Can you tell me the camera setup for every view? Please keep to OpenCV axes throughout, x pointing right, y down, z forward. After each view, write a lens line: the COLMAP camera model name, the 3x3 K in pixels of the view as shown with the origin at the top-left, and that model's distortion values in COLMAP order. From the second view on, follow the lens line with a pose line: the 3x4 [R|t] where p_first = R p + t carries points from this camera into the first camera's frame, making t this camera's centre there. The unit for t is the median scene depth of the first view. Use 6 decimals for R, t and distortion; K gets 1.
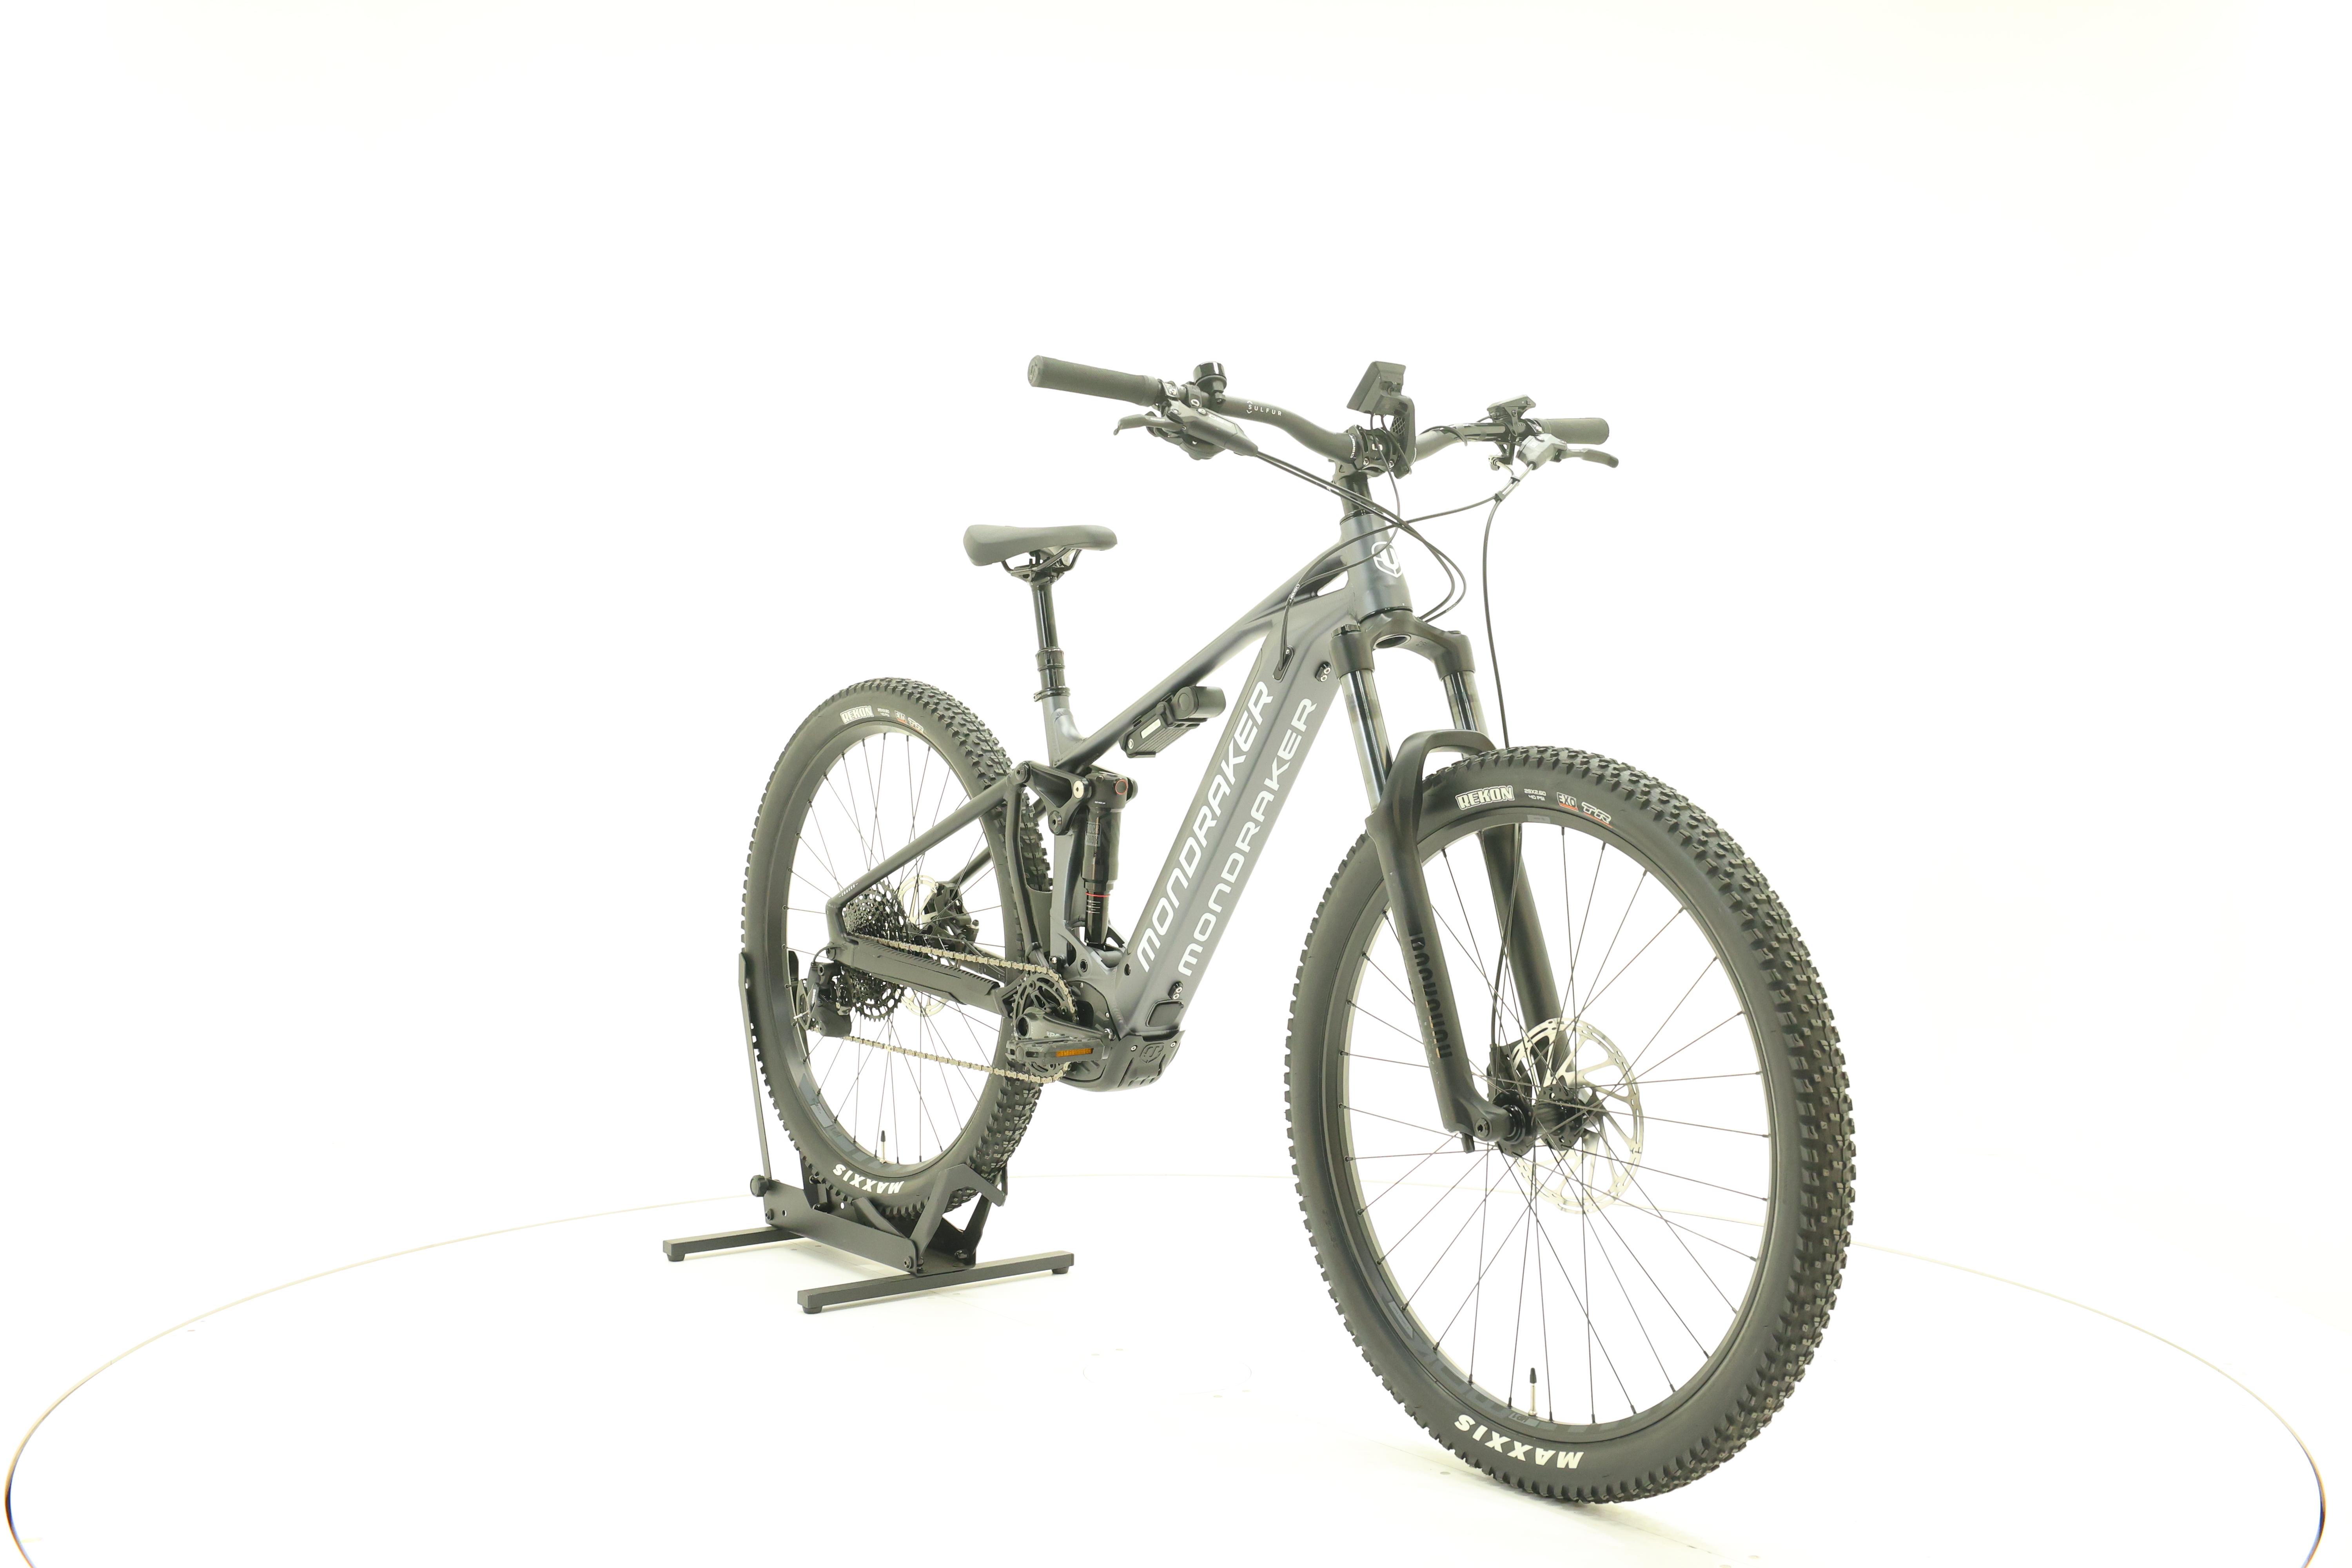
lens RADIAL K [[2516.2, 0, 1169.3], [0, 2516.2, 778.9], [0, 0, 1]] dist [0.009782, 0.000000]
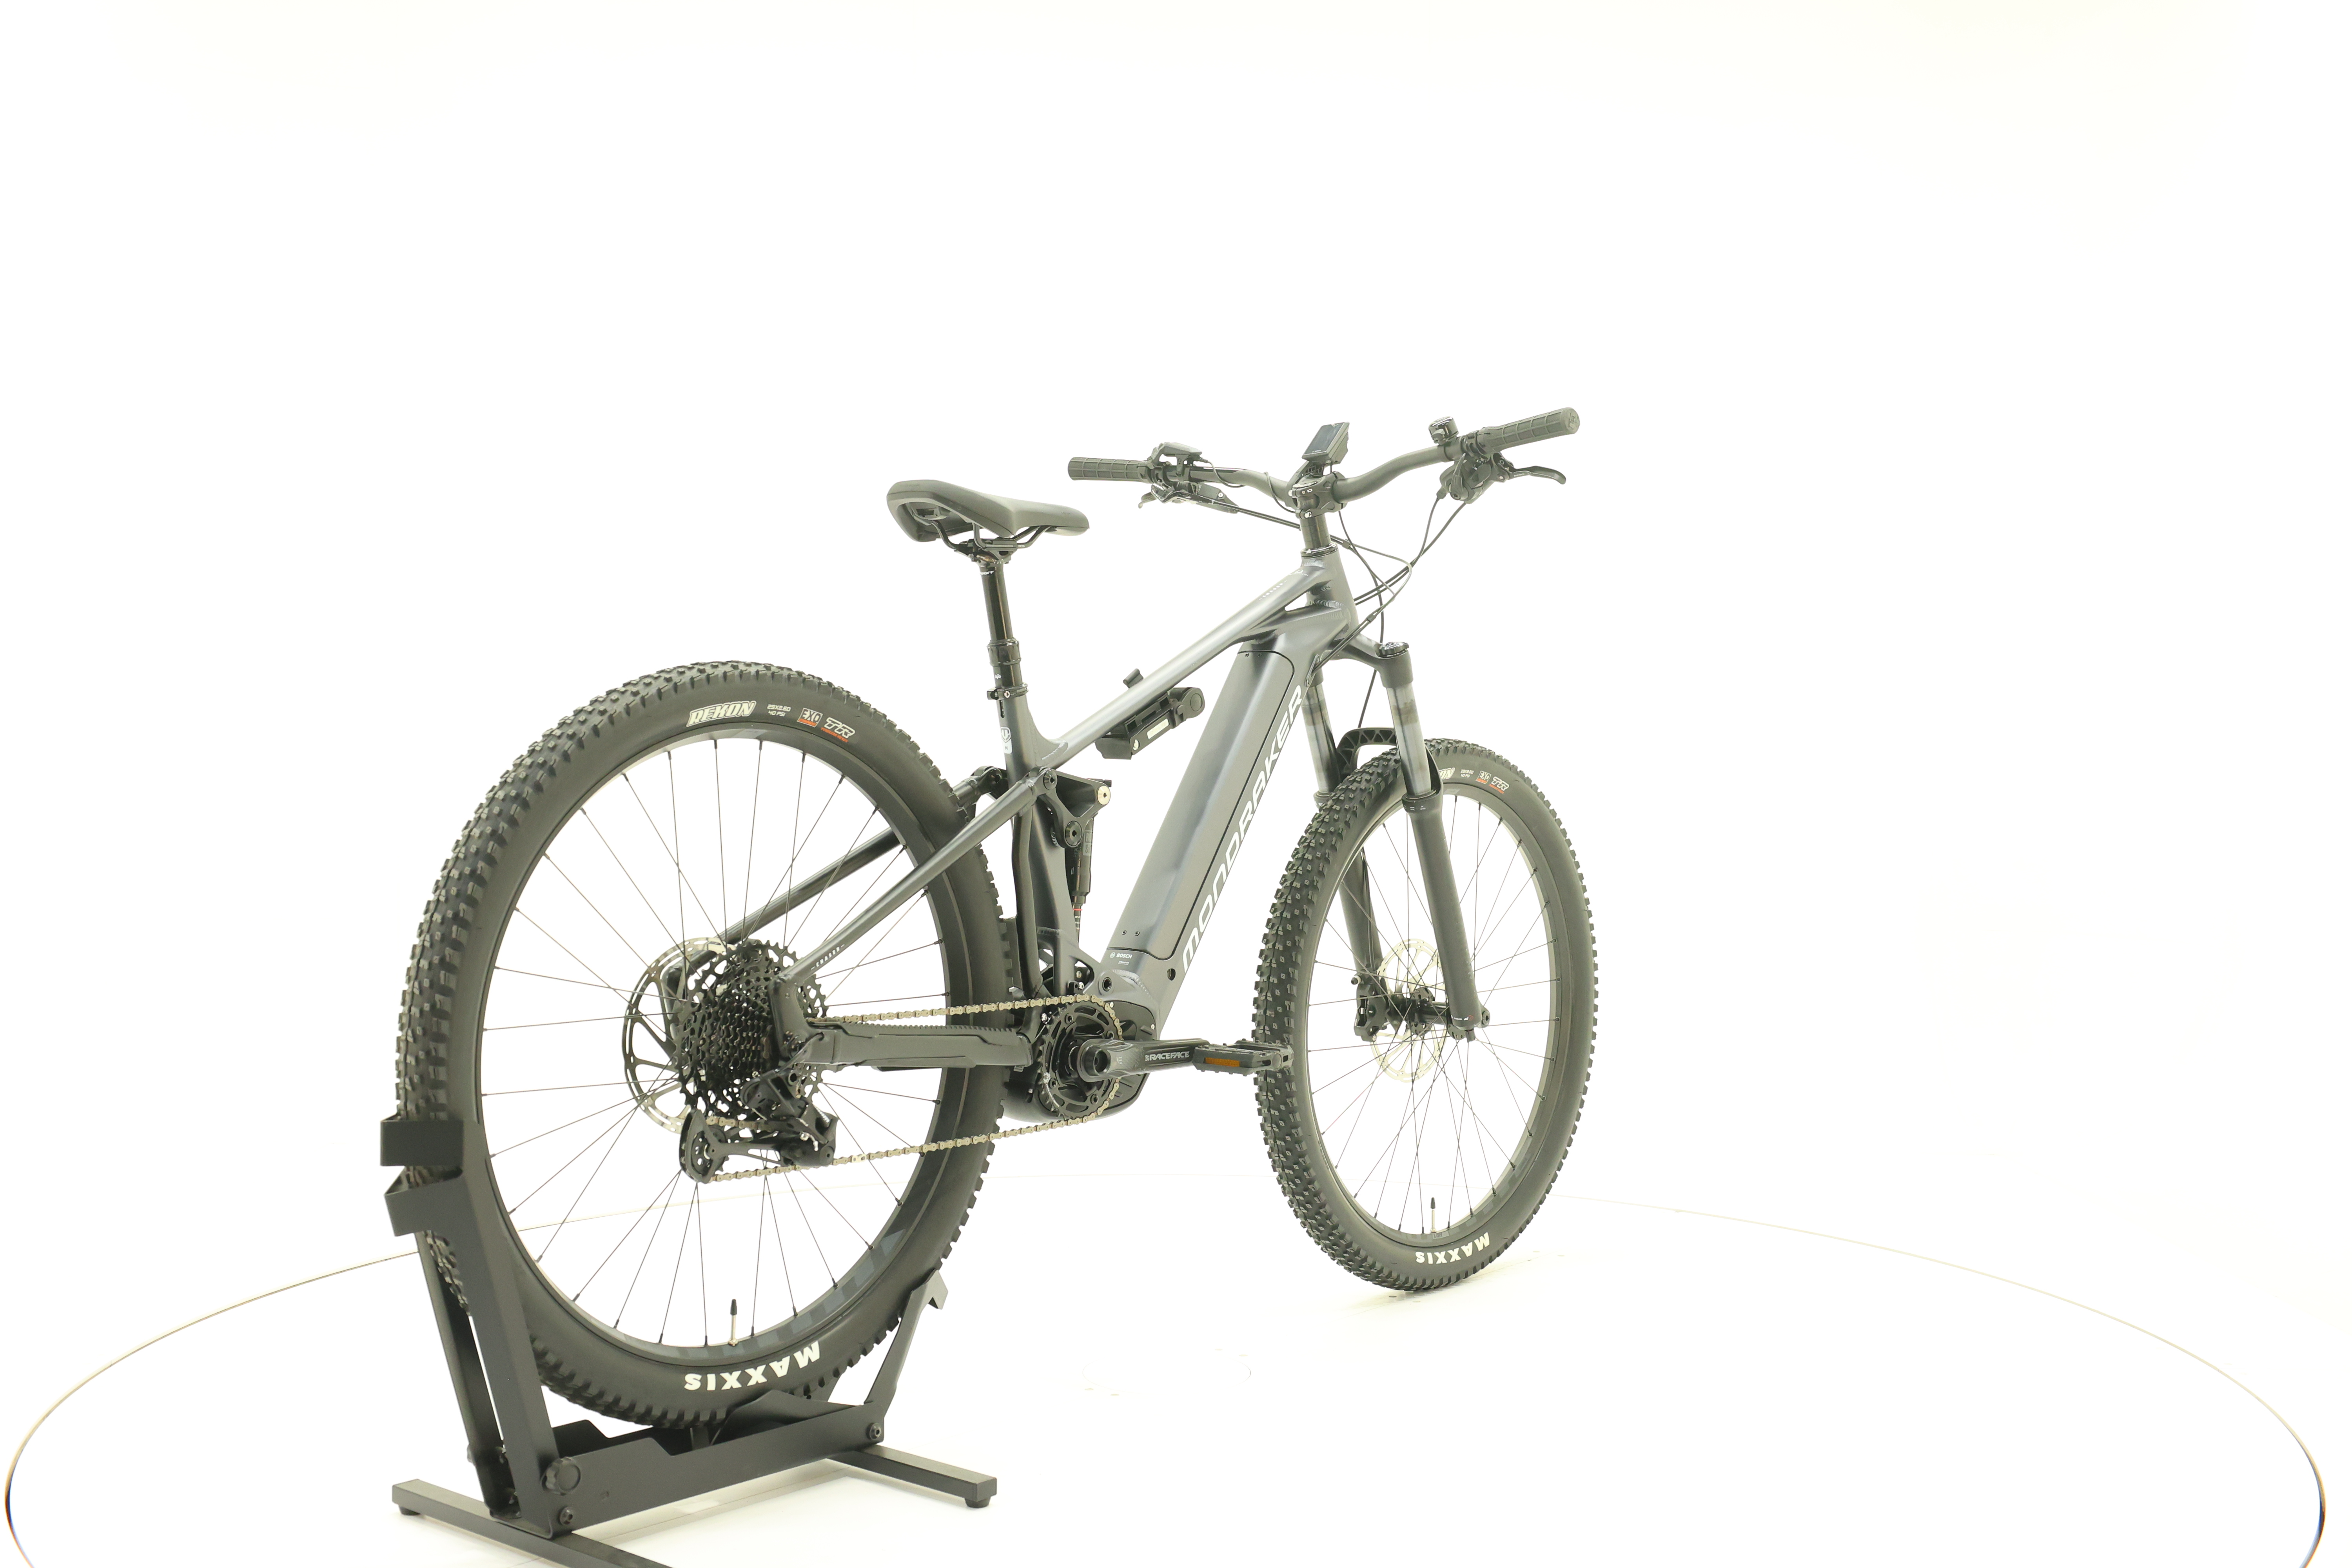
lens RADIAL K [[2516.2, 0, 1166.0], [0, 2516.2, 777.1], [0, 0, 1]] dist [0.009782, 0.000000]
pose [[-0.203780, -0.025966, 0.978672, -1.030390], [0.021164, 0.999298, 0.030920, -0.033385], [-0.978788, 0.027013, -0.203087, 1.267147]]
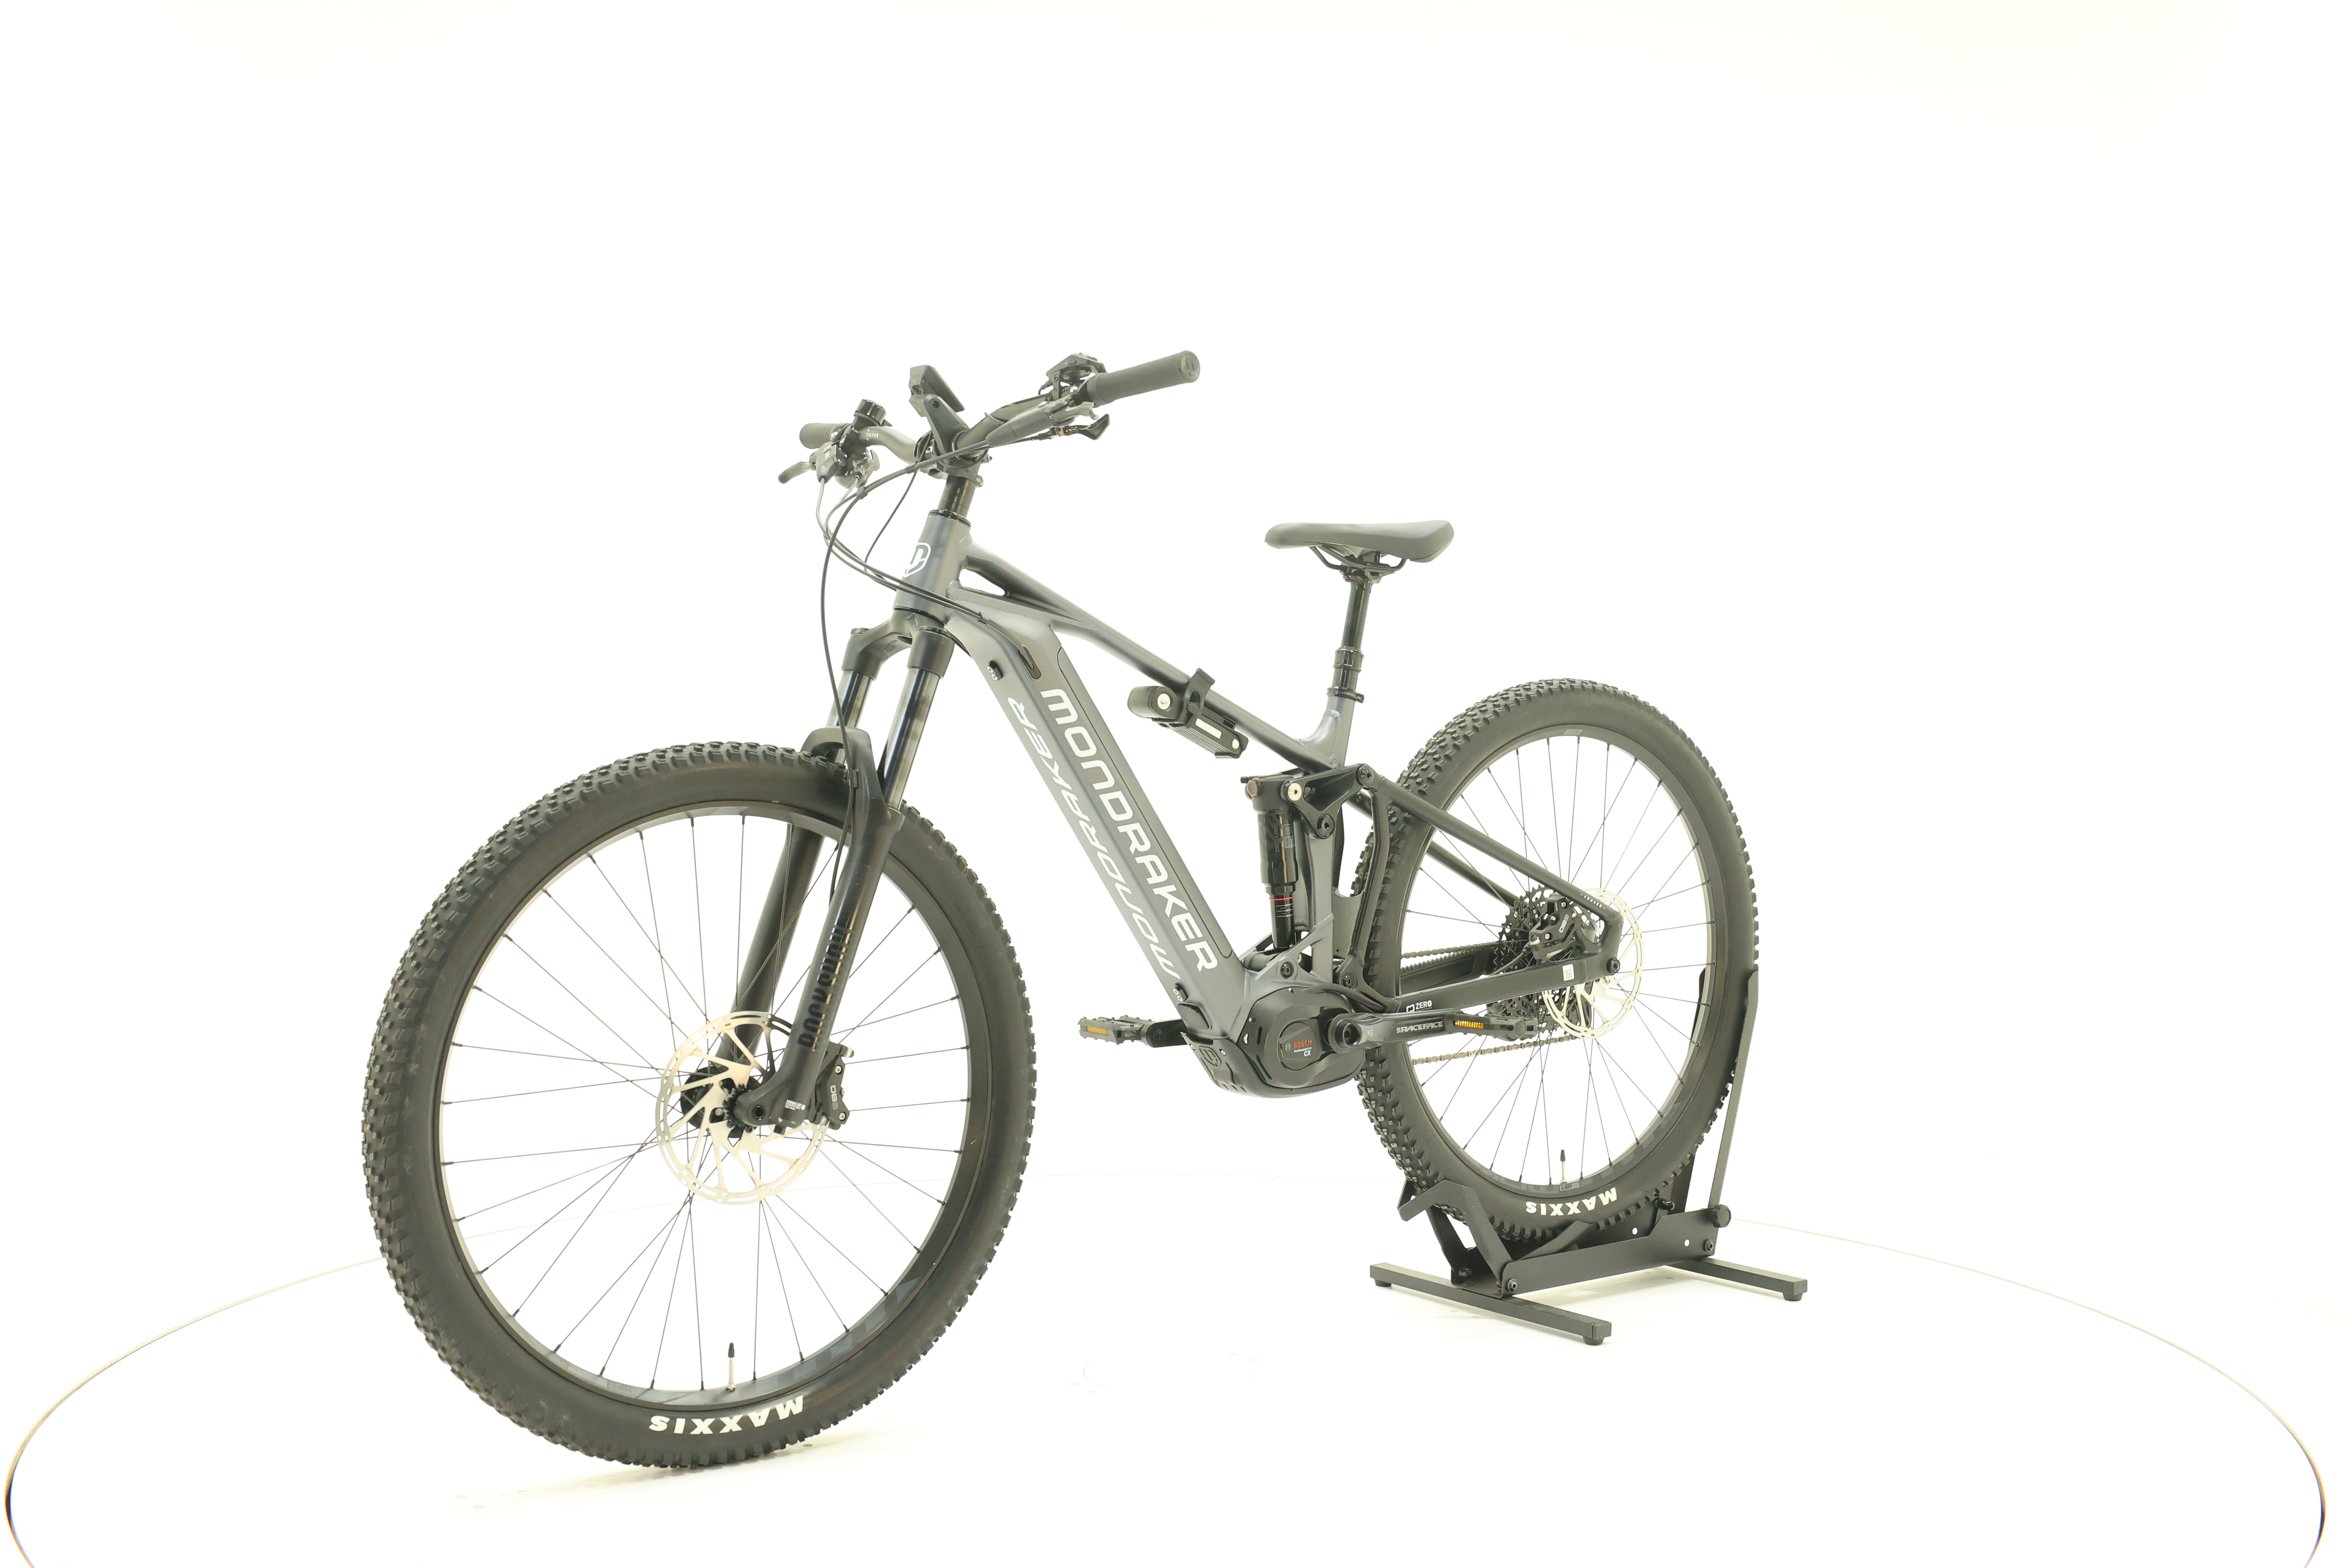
lens RADIAL K [[2516.2, 0, 1185.3], [0, 2516.2, 785.9], [0, 0, 1]] dist [0.009782, 0.000000]
pose [[-0.013760, 0.023154, -0.999637, 1.052605], [-0.029459, 0.999288, 0.023552, -0.022075], [0.999471, 0.029772, -0.013068, 1.072617]]
